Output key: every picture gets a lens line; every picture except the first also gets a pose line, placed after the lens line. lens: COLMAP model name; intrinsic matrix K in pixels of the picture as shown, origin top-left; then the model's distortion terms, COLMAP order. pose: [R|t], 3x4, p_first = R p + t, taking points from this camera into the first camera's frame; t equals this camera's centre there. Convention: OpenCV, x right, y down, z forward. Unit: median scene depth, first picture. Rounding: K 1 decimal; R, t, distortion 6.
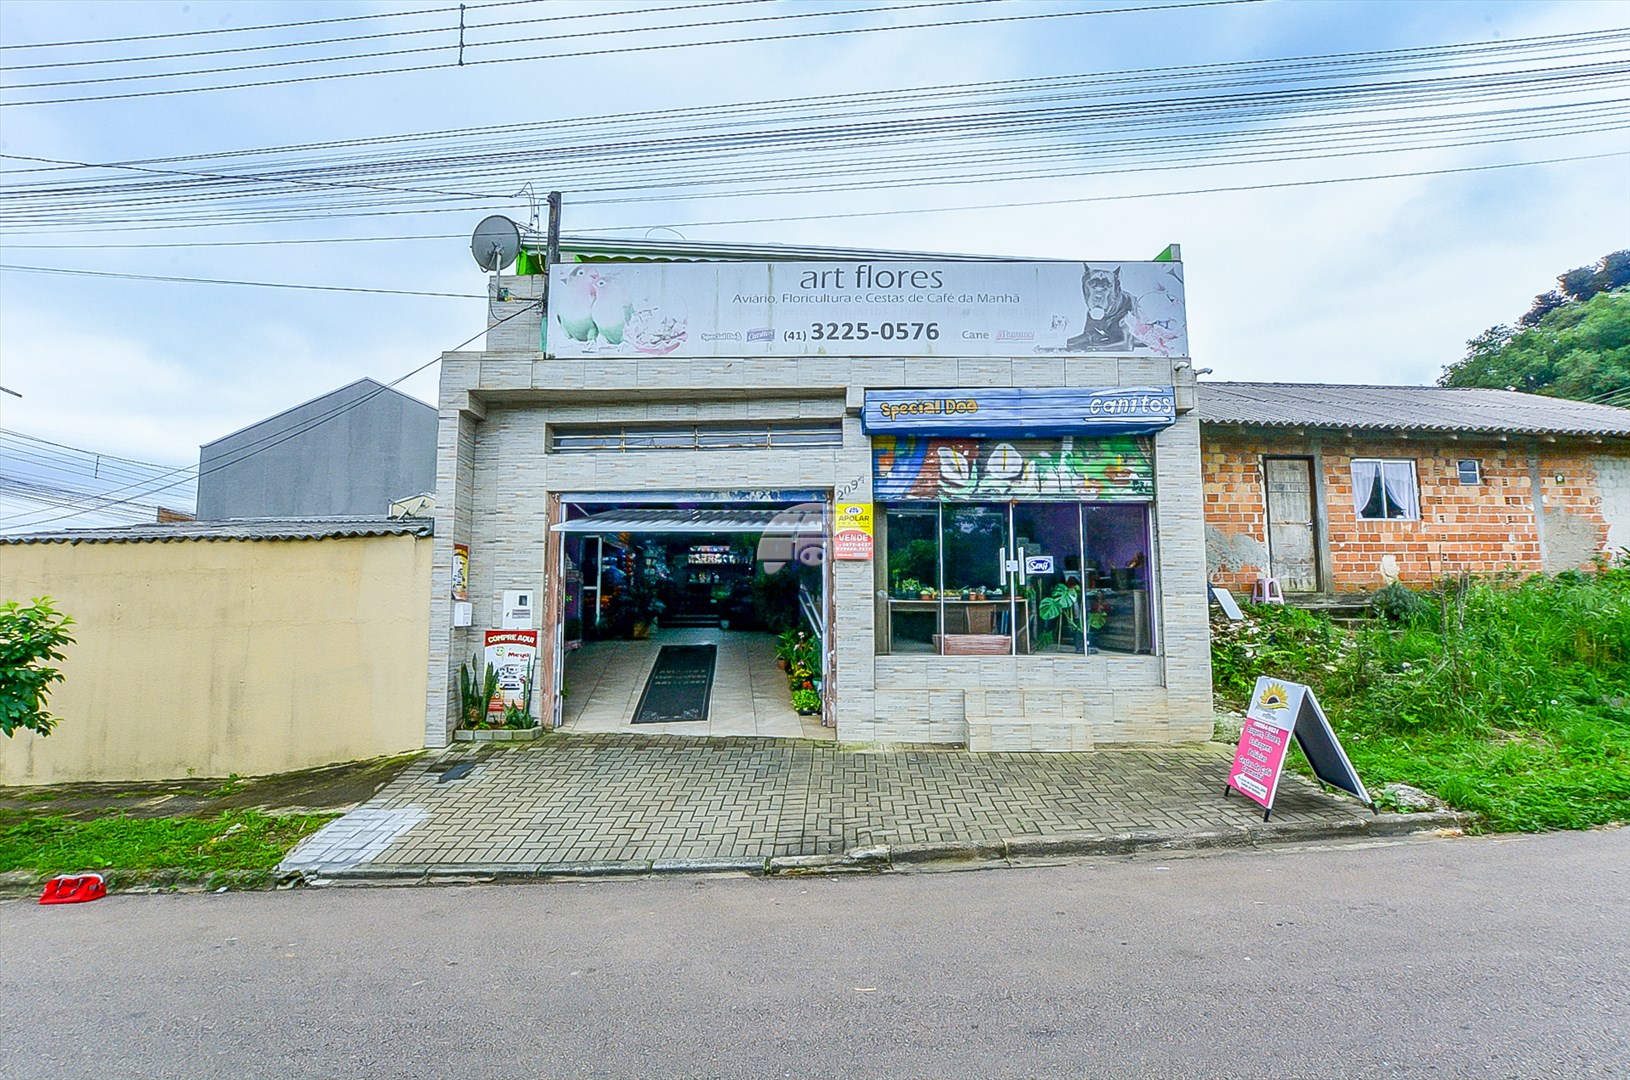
lens RADIAL K [[746.5, 0, 813.6], [0, 746.5, 544.0], [0, 0, 1]] dist [0.004807, 0.000406]
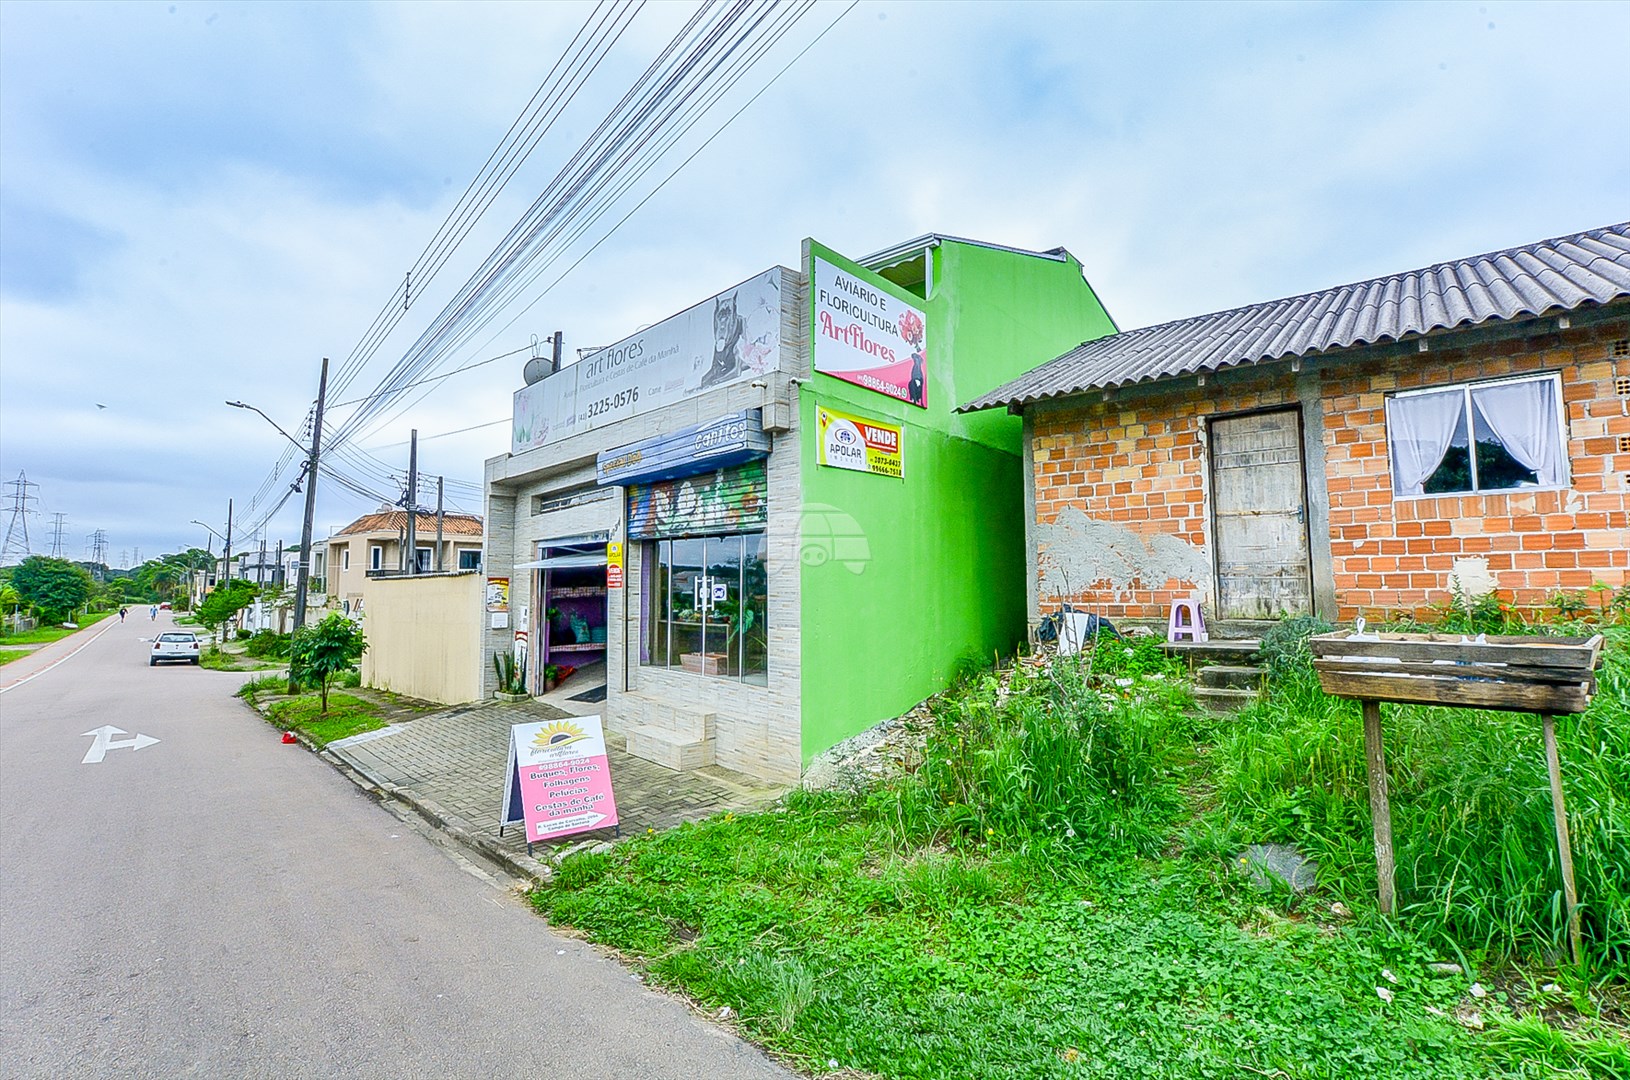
lens RADIAL K [[746.5, 0, 813.6], [0, 746.5, 544.0], [0, 0, 1]] dist [0.004807, 0.000406]
pose [[0.689331, -0.041498, -0.723257, 1.165556], [0.057231, 0.998357, -0.002735, -0.030178], [0.722182, -0.039508, 0.690574, 0.377656]]
